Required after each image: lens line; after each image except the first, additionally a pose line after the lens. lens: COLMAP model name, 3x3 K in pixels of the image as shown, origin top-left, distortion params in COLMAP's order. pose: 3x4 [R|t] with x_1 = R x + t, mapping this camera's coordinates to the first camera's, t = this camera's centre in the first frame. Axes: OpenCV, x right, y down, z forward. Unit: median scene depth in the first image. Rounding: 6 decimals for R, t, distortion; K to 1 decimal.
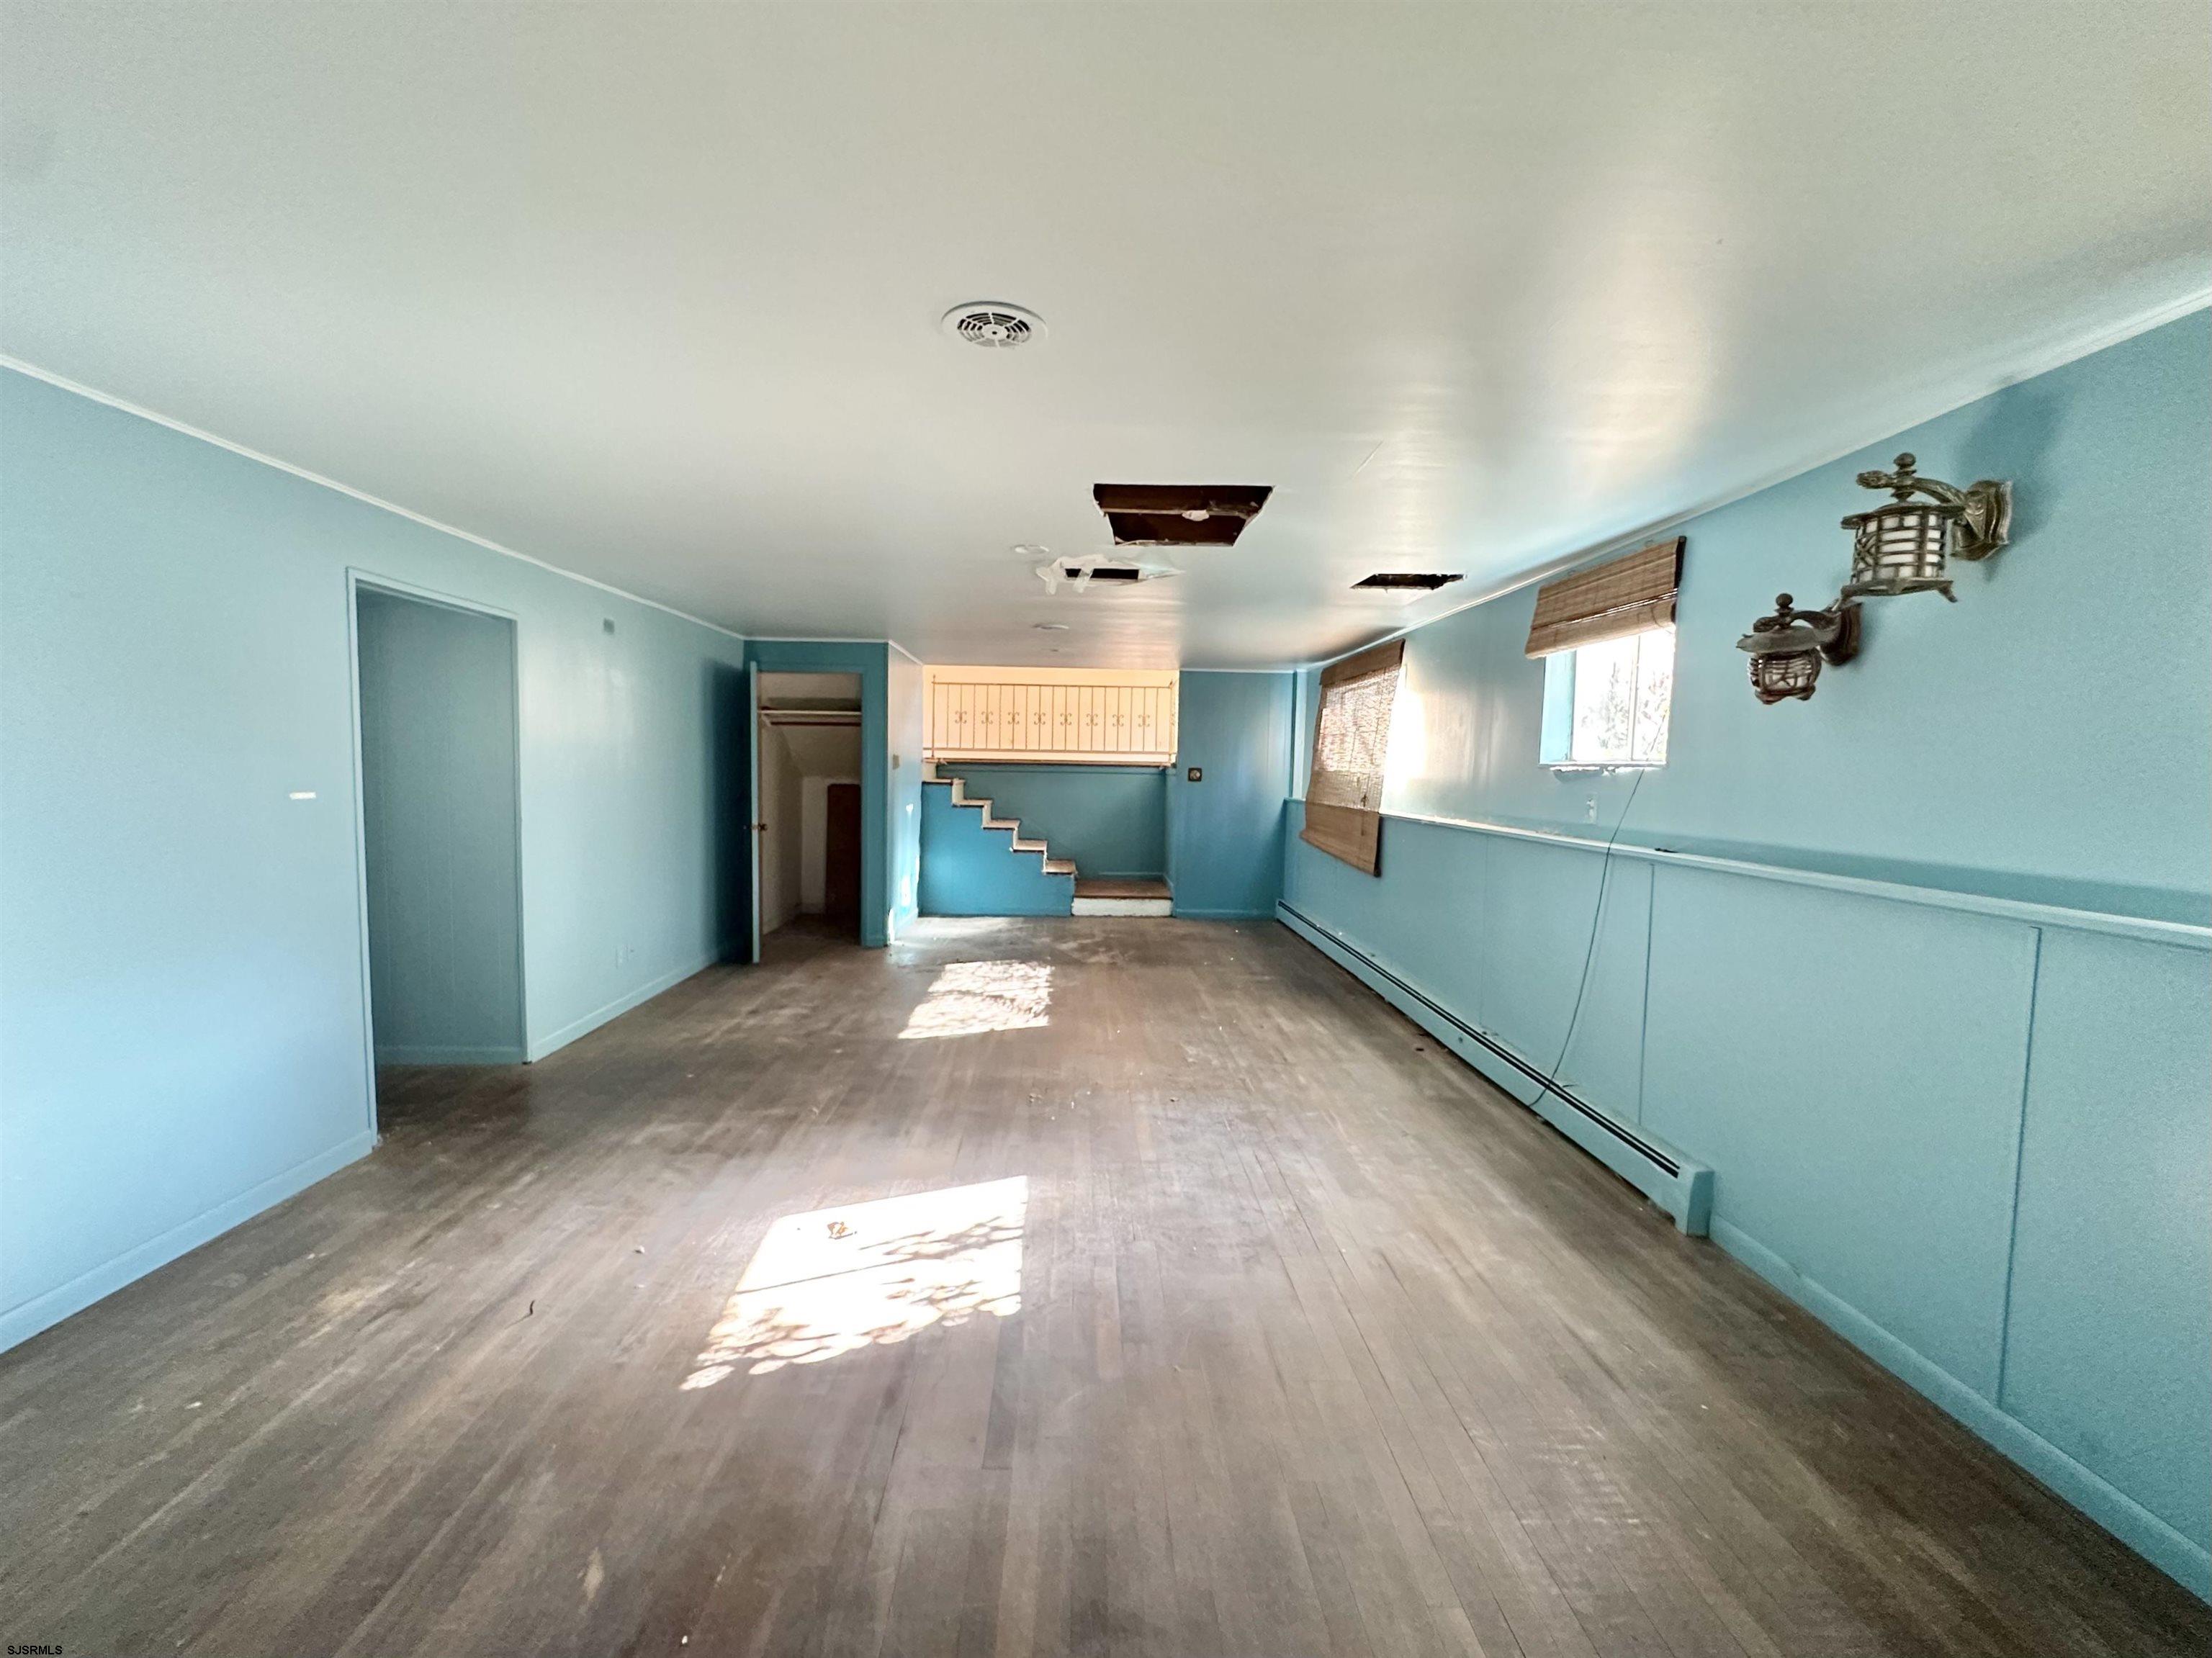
lens RADIAL K [[883.6, 0, 1105.9], [0, 883.6, 825.8], [0, 0, 1]] dist [-0.006178, 0.001299]
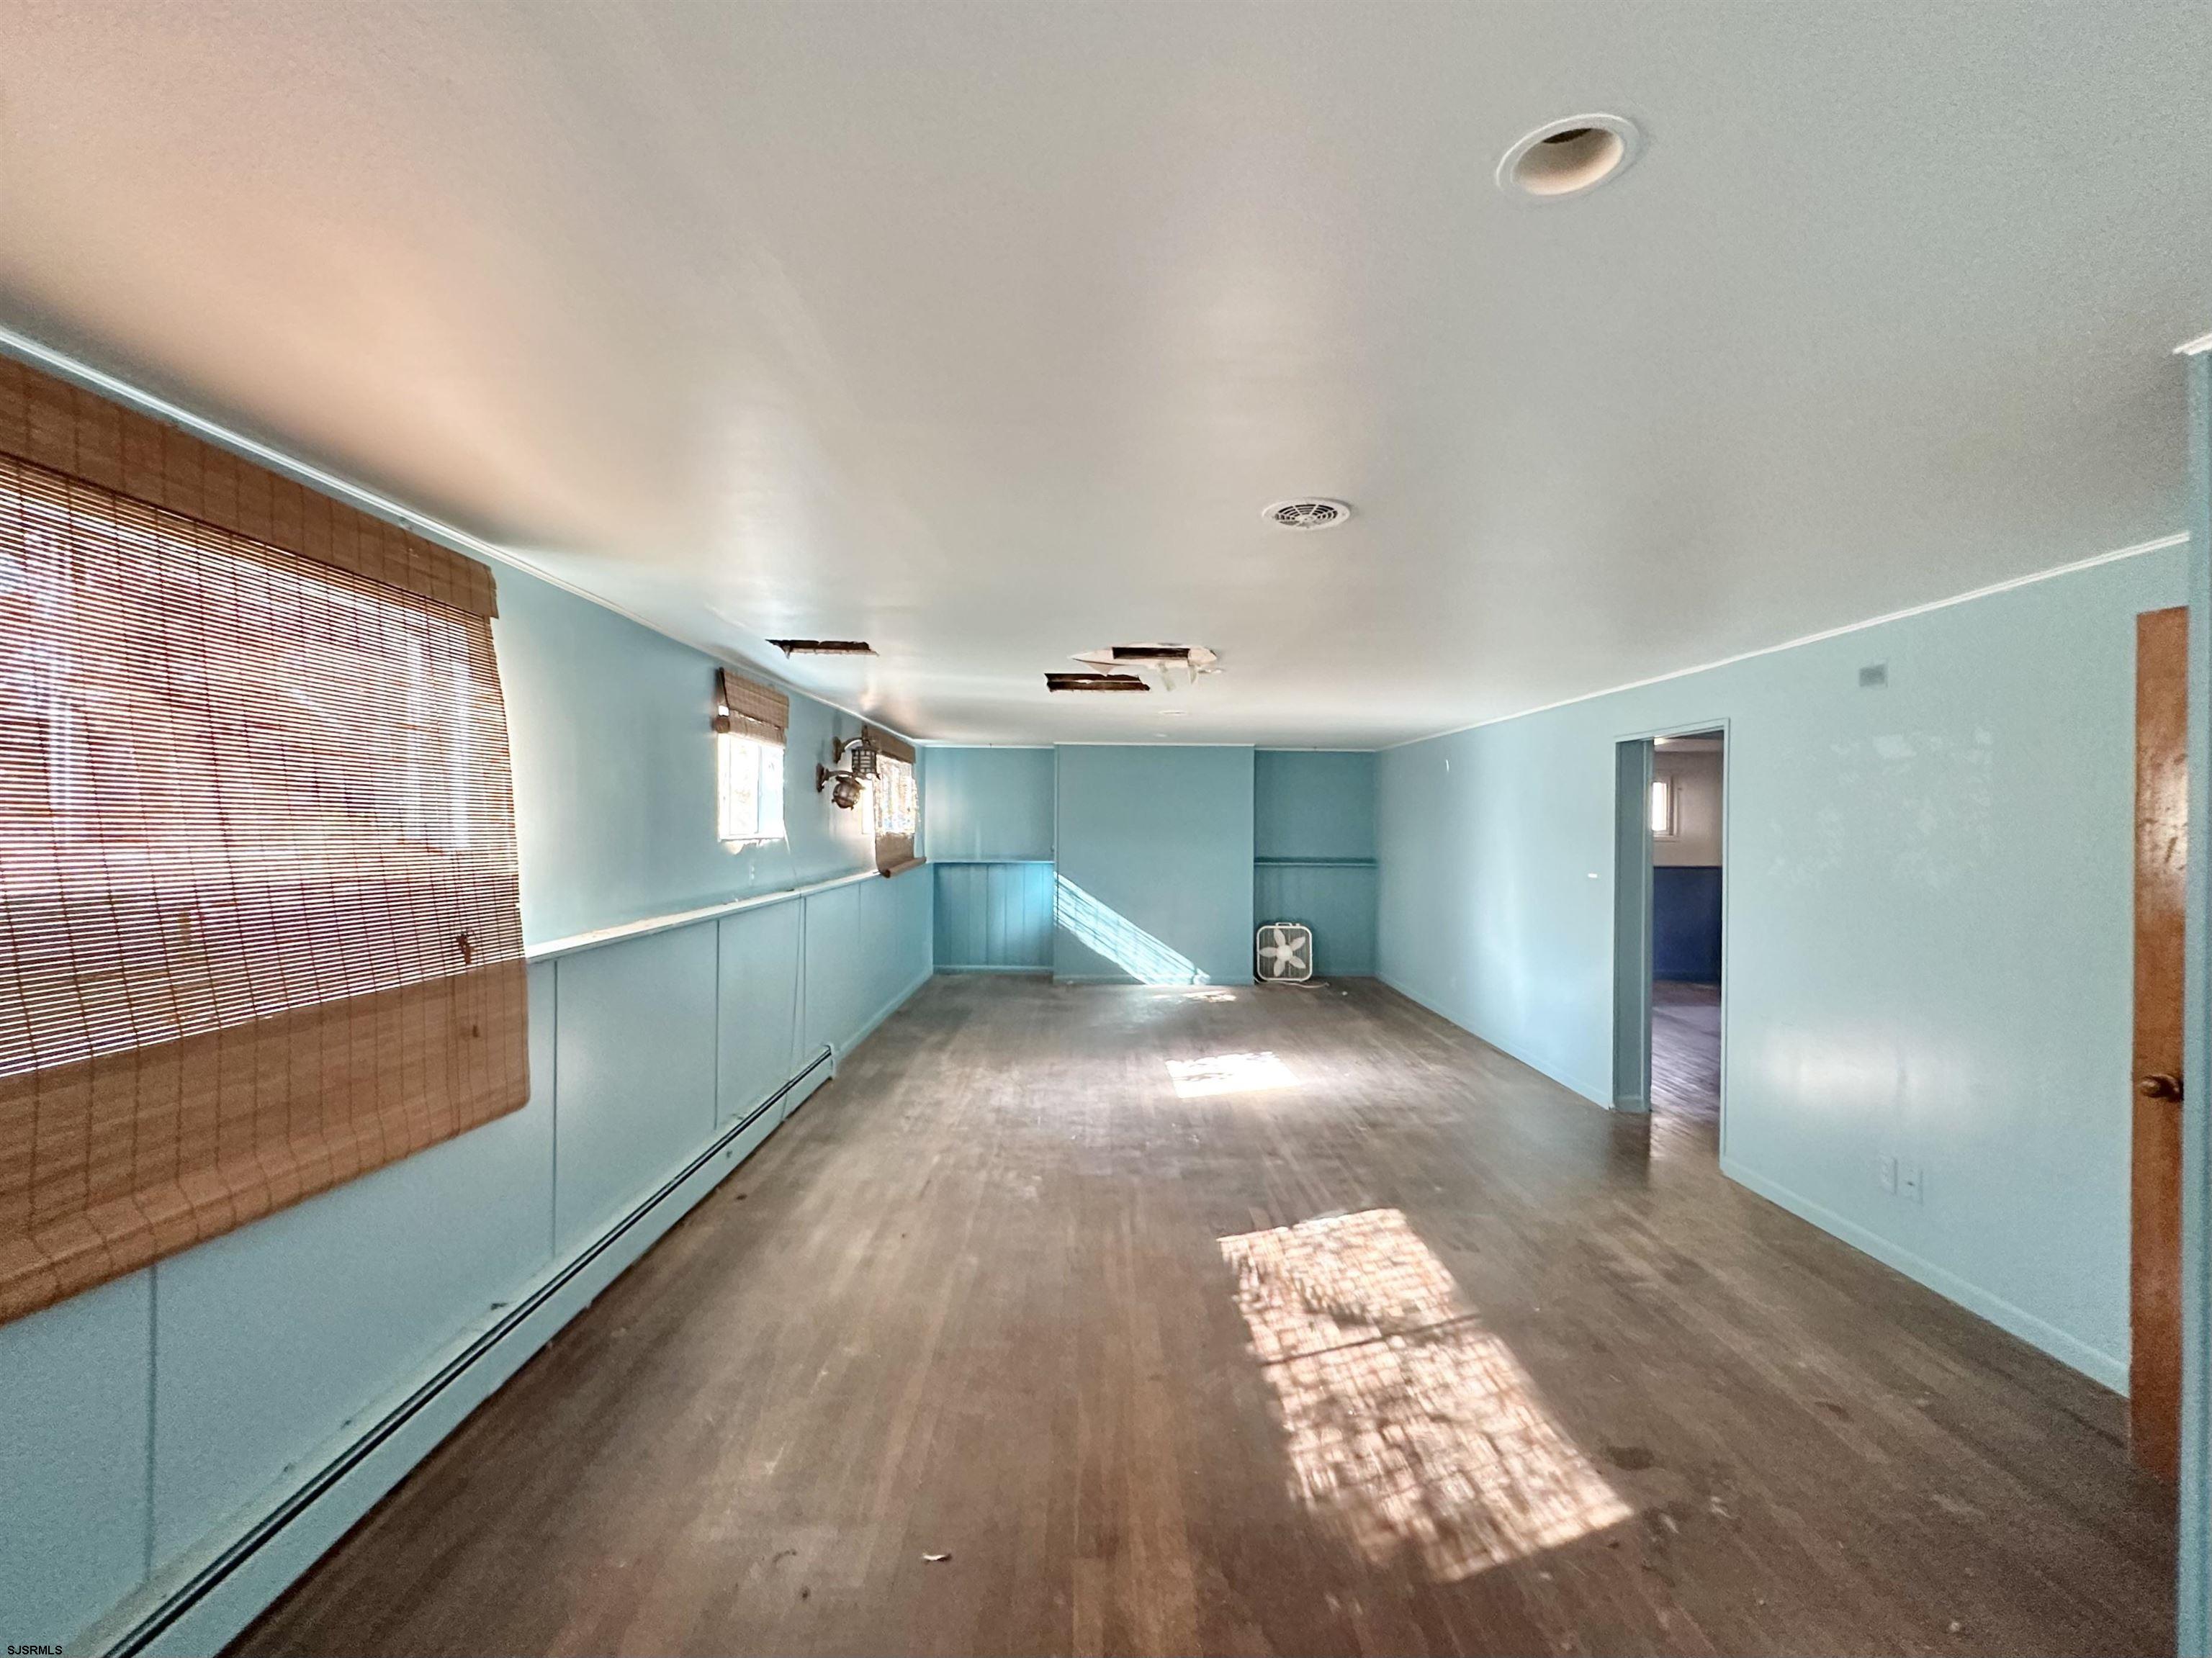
lens RADIAL K [[883.6, 0, 1105.8], [0, 883.6, 827.1], [0, 0, 1]] dist [-0.006178, 0.001299]
pose [[-0.999268, -0.028211, 0.025833, 0.012792], [-0.026283, 0.997046, 0.072168, -0.144822], [-0.027793, 0.071436, -0.997058, 1.724122]]
